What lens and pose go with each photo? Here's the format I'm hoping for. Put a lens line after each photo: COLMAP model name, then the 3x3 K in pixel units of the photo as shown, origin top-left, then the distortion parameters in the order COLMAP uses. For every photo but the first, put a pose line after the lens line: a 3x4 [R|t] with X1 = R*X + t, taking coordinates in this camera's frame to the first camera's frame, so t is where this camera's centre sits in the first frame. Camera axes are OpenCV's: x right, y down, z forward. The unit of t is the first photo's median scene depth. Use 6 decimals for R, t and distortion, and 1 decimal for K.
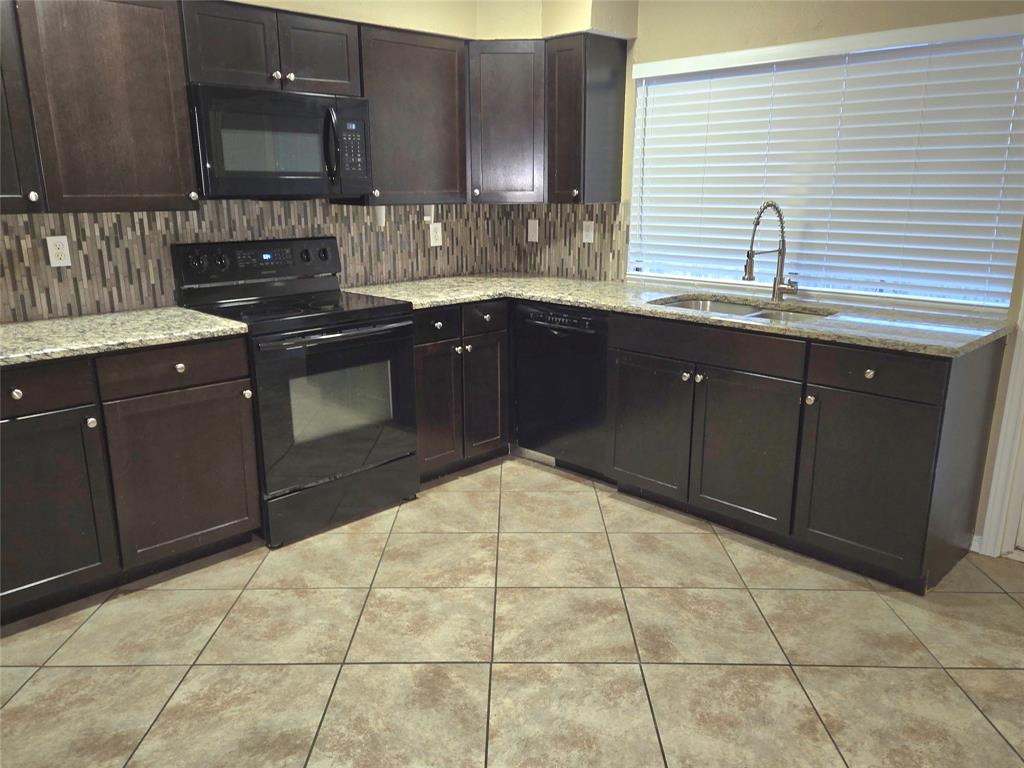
lens RADIAL K [[776.4, 0, 511.7], [0, 776.4, 384.7], [0, 0, 1]] dist [0.059453, 0.001699]
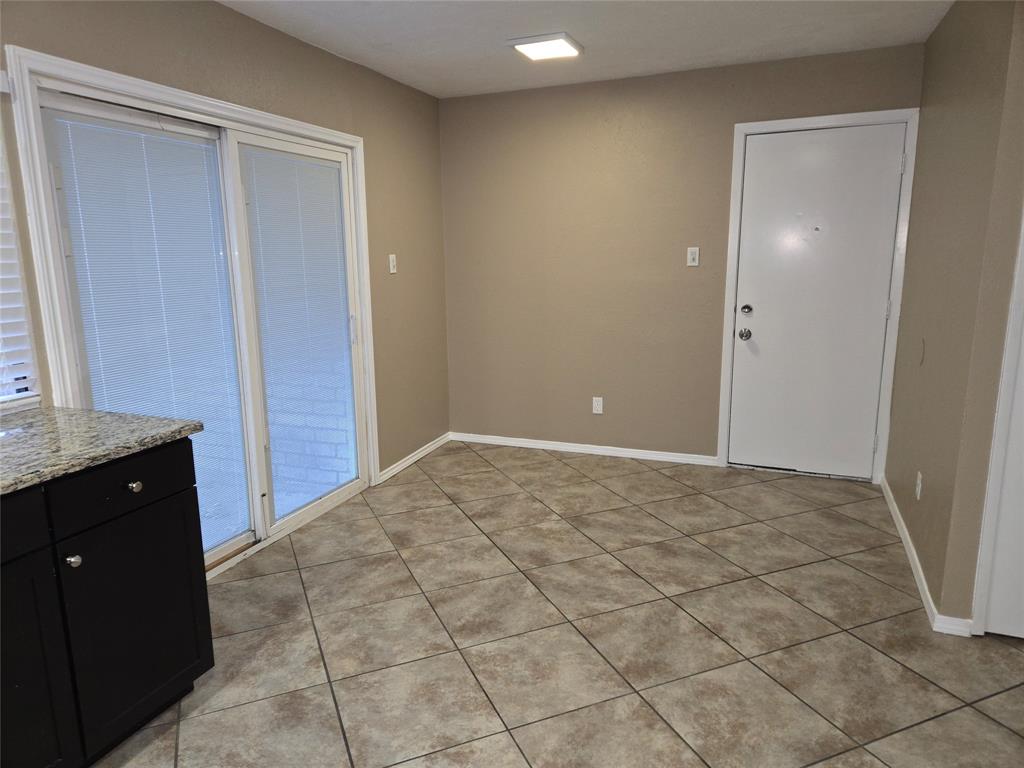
lens RADIAL K [[677.4, 0, 510.4], [0, 677.4, 382.6], [0, 0, 1]] dist [0.002090, -0.000036]
pose [[-0.401828, -0.171710, 0.899472, -0.311871], [0.244275, 0.926568, 0.286009, -0.221668], [-0.882533, 0.334645, -0.330376, 0.870527]]
